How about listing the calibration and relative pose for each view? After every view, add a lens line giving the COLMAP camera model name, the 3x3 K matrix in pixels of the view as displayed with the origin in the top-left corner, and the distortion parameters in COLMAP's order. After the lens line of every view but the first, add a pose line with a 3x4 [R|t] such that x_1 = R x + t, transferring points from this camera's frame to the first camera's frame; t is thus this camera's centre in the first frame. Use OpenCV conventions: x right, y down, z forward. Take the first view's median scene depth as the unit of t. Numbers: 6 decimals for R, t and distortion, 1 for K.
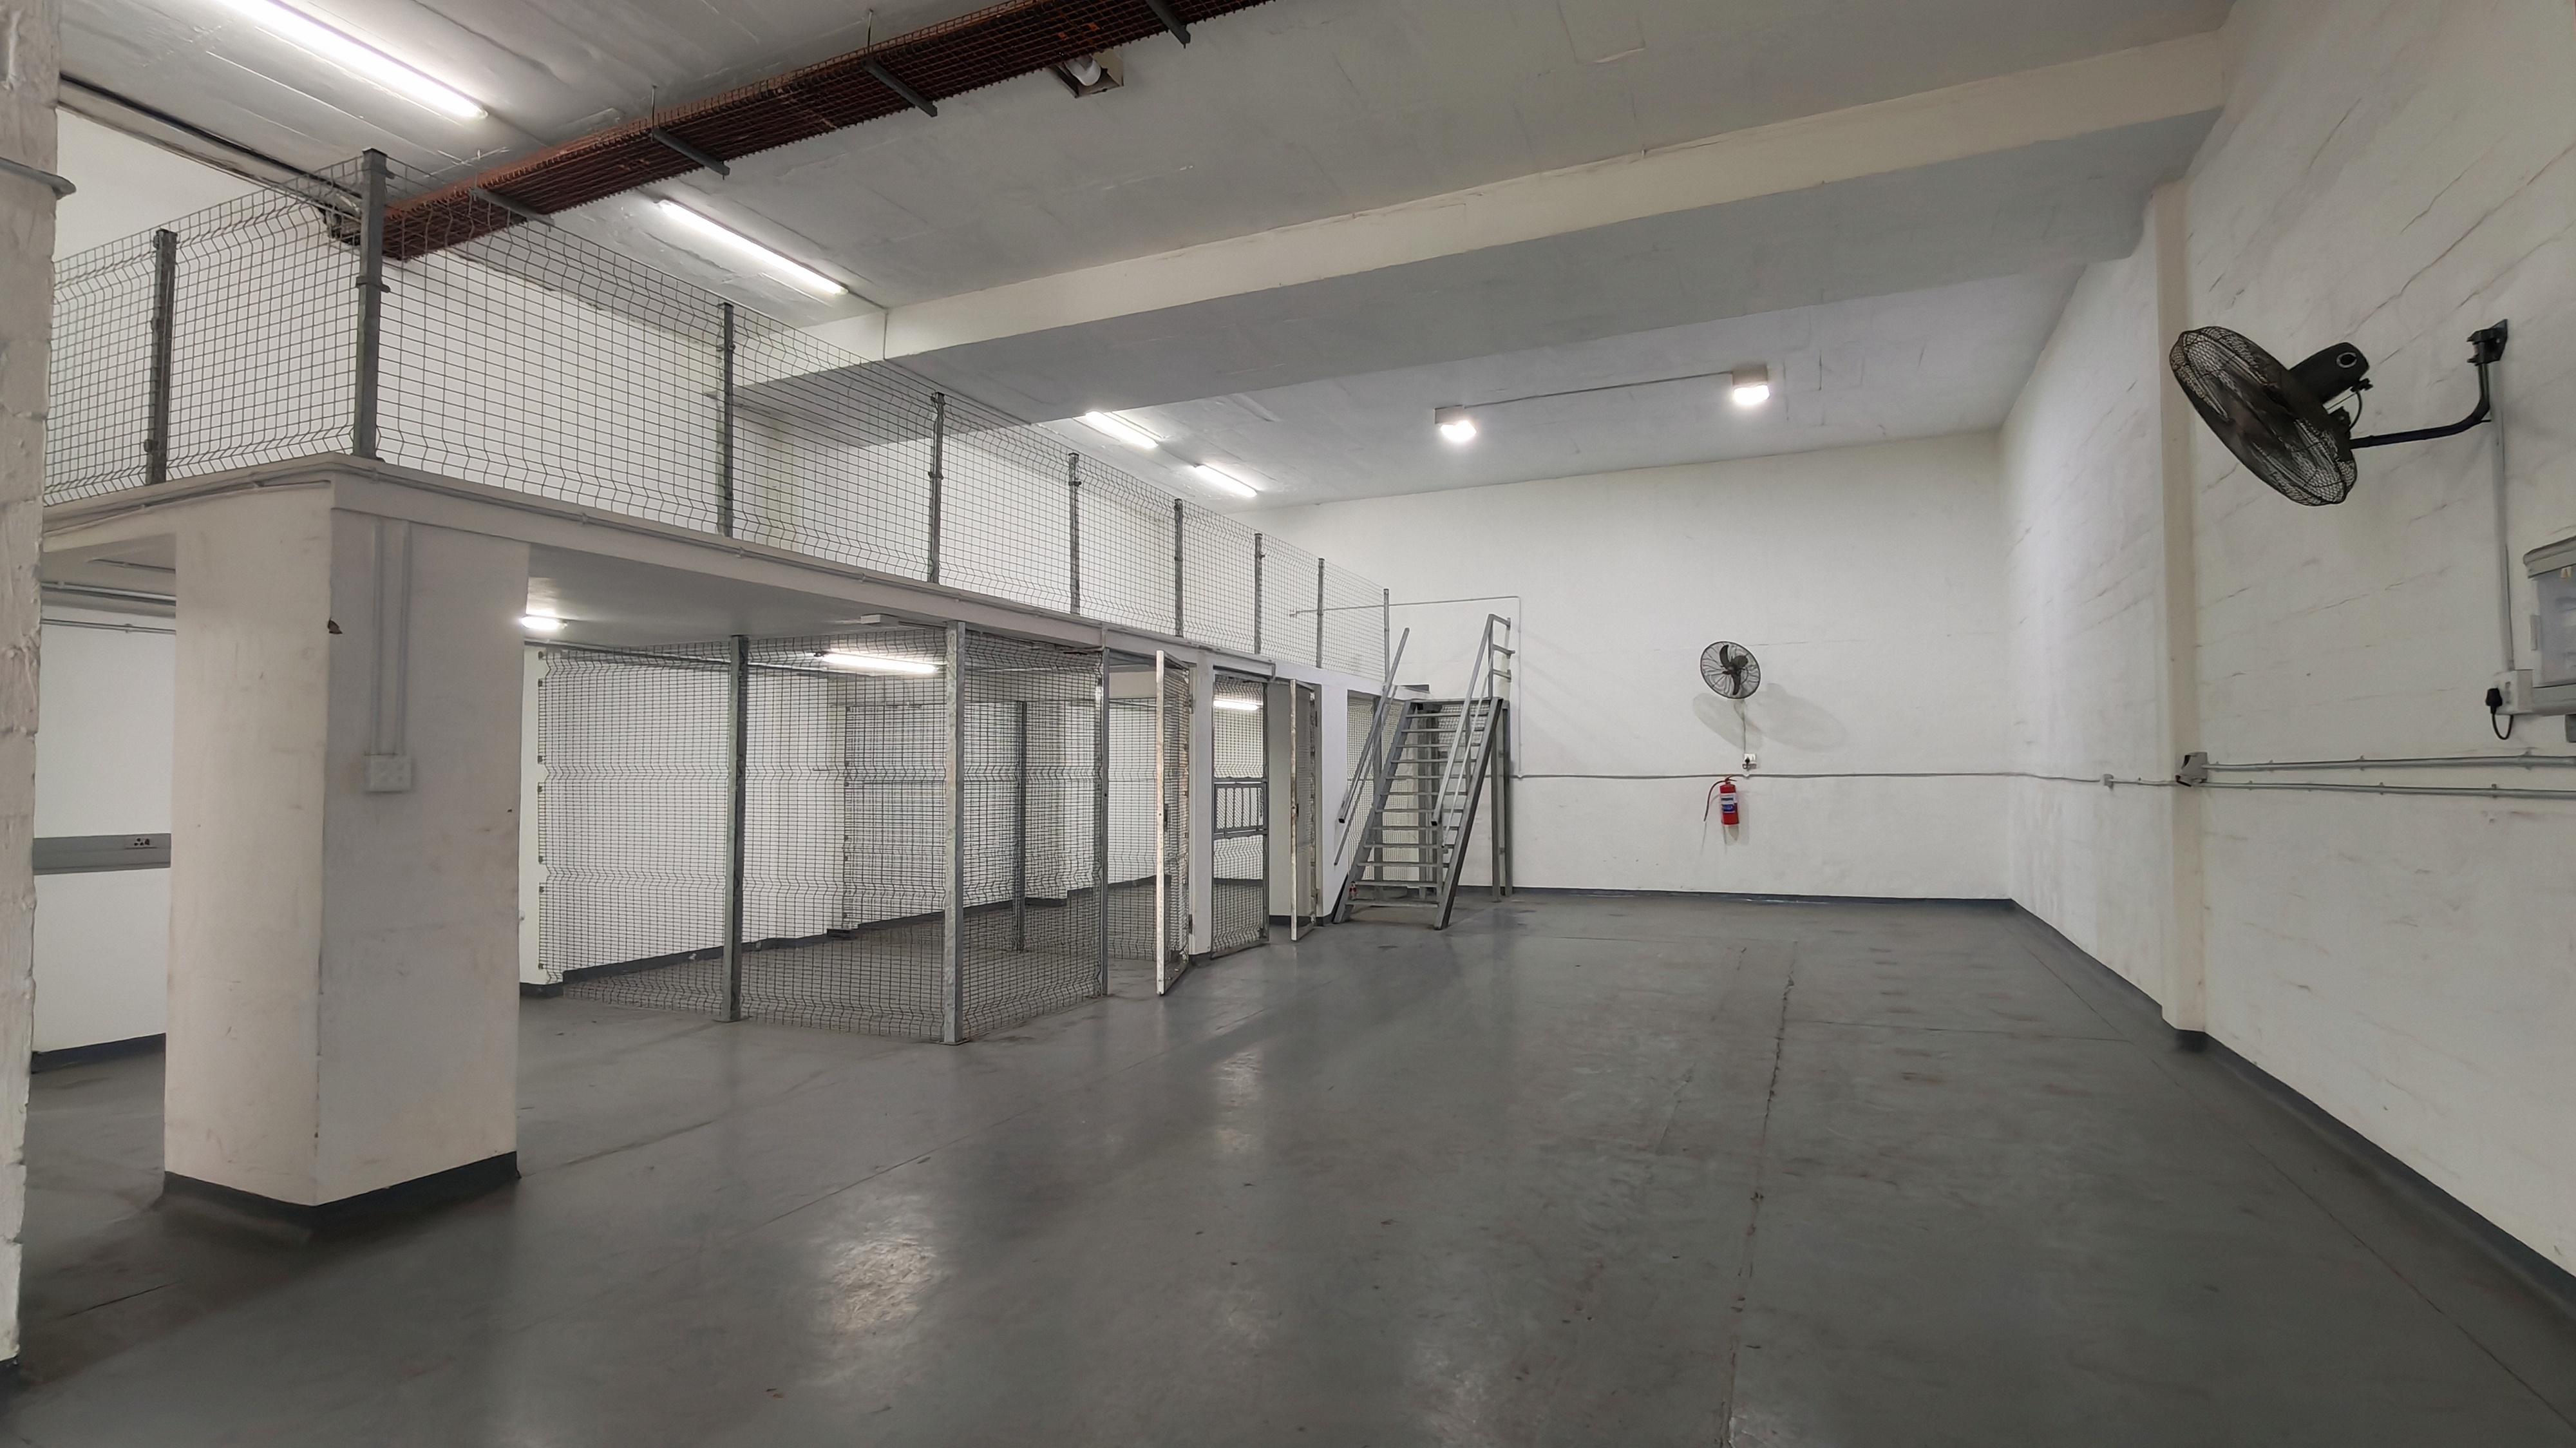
lens RADIAL K [[1183.5, 0, 1288.1], [0, 1183.5, 733.9], [0, 0, 1]] dist [-0.002931, 0.001527]
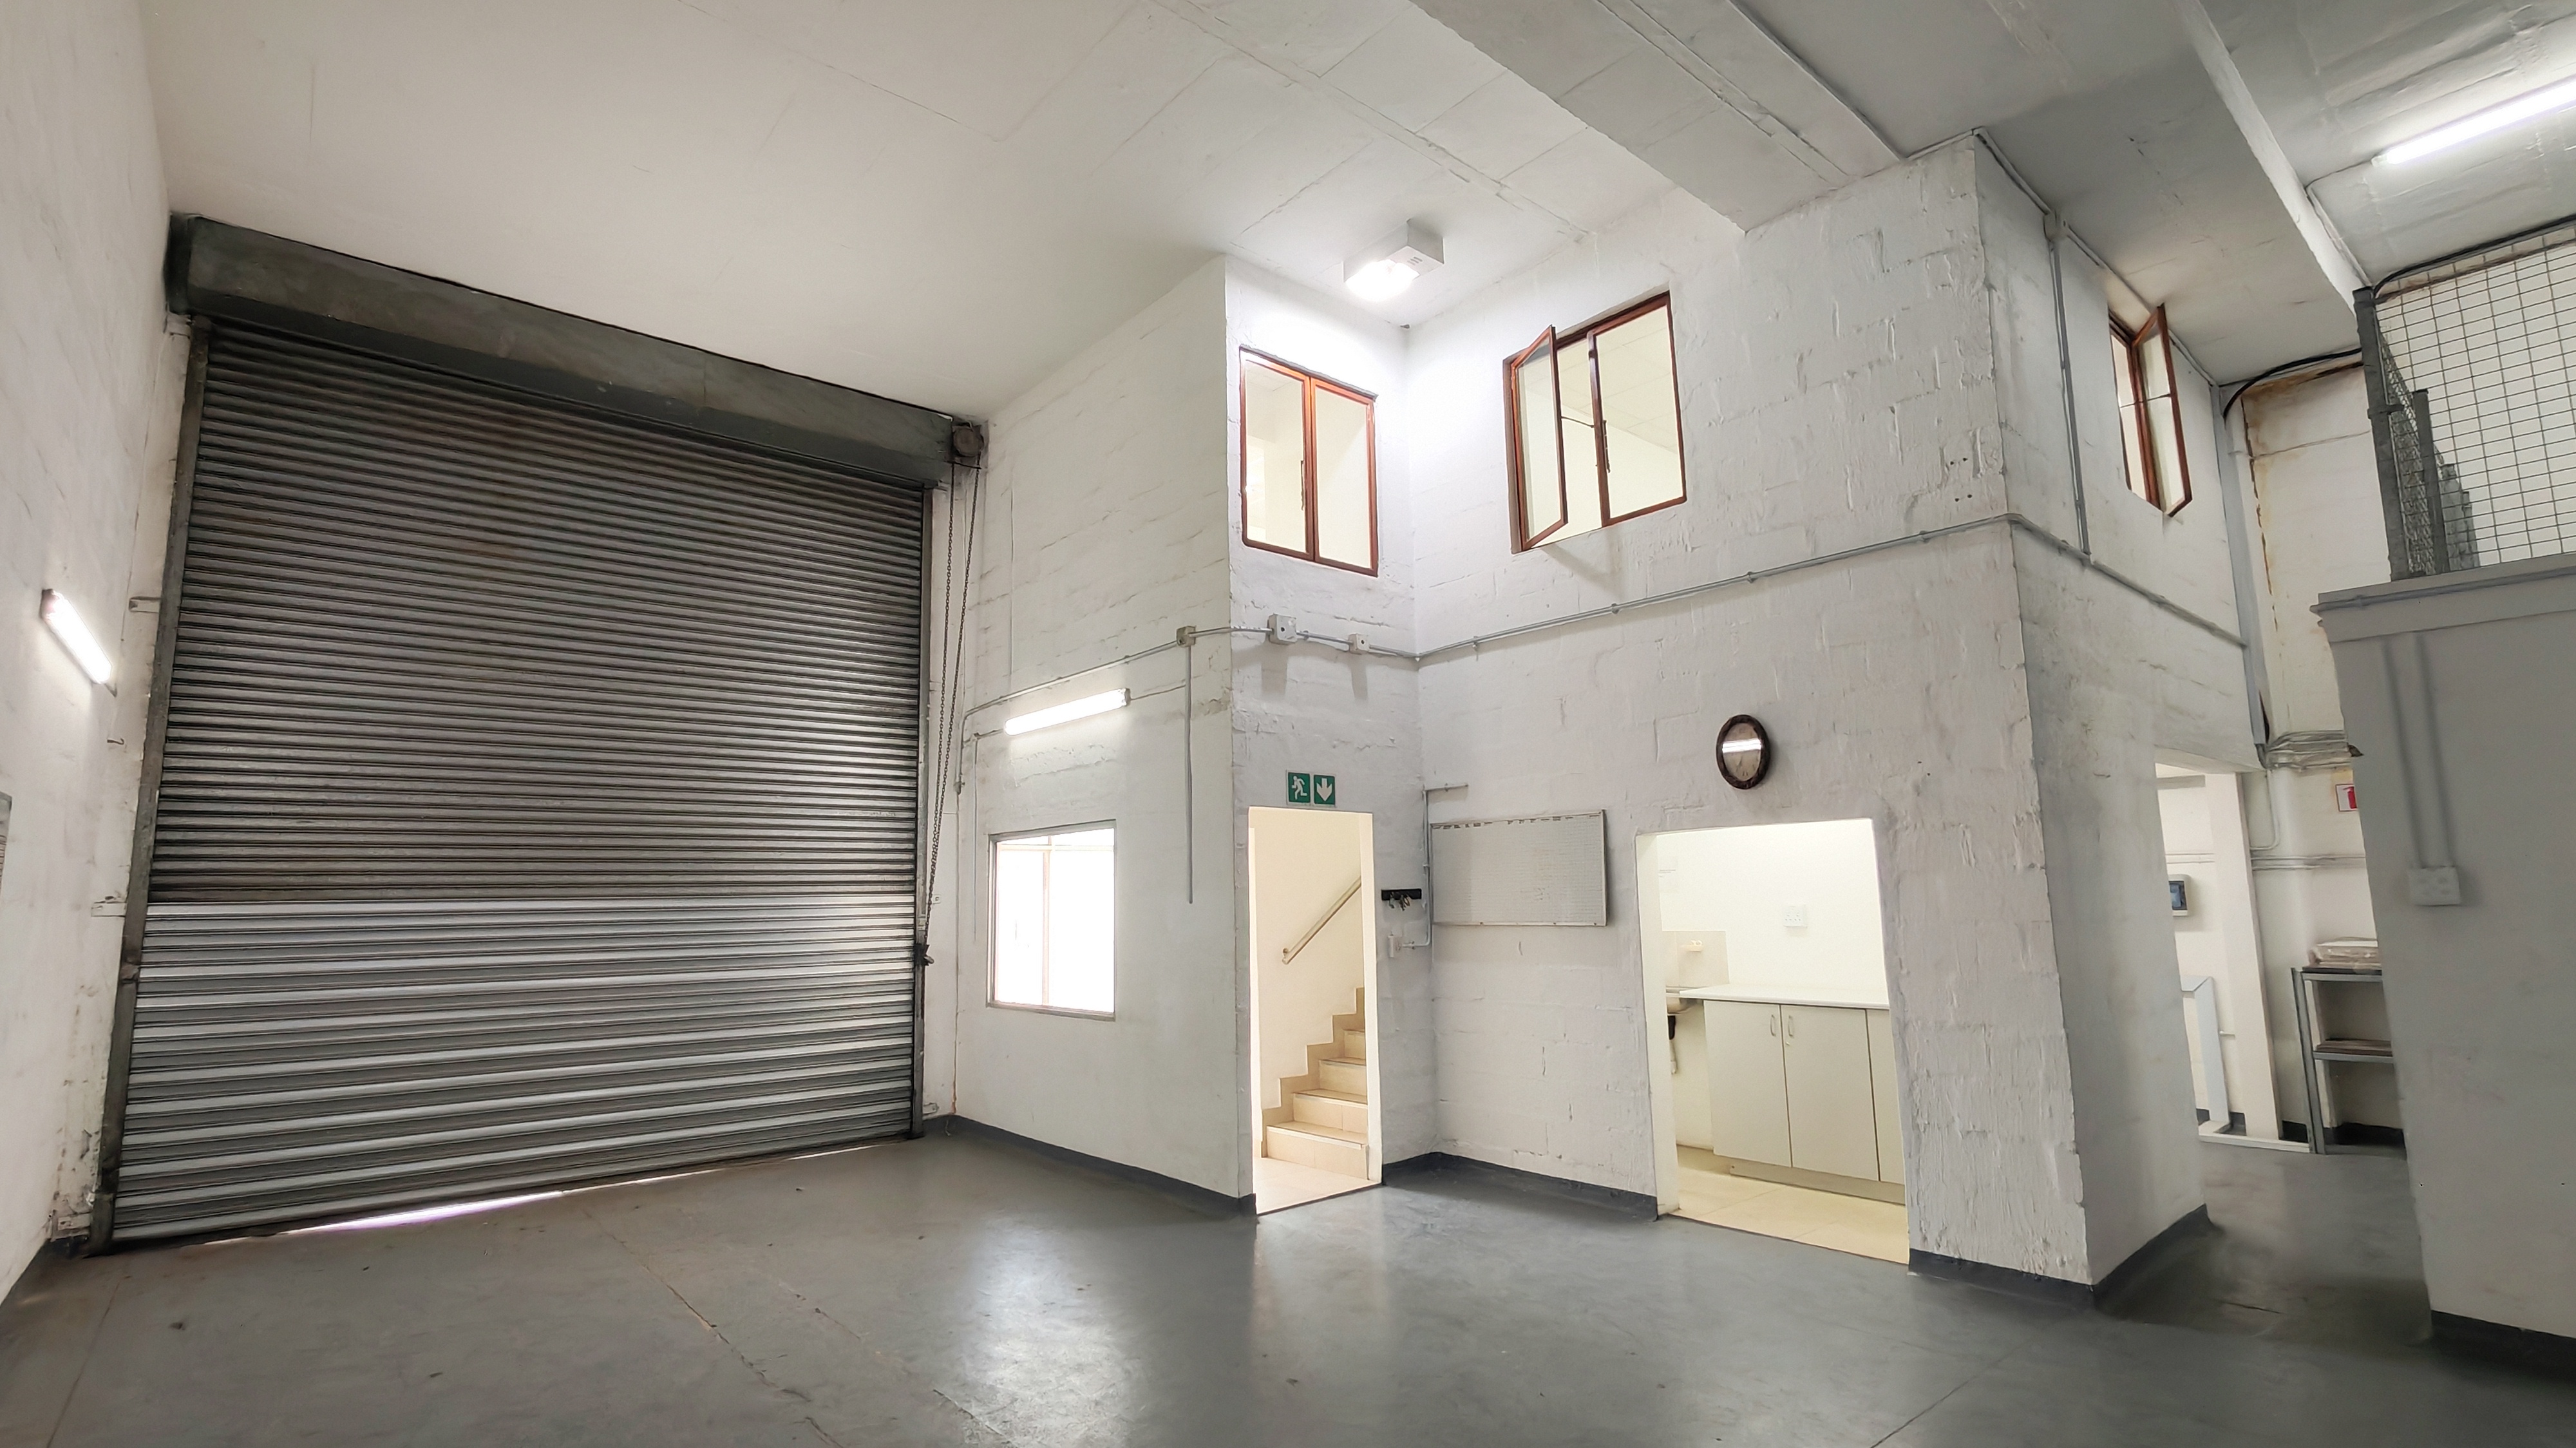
lens RADIAL K [[1183.5, 0, 1288.1], [0, 1183.5, 735.7], [0, 0, 1]] dist [-0.002931, 0.001527]
pose [[-0.427473, -0.111388, -0.897139, 0.229223], [0.052991, 0.987587, -0.147867, 0.001371], [0.902474, -0.110749, -0.416264, 0.226908]]
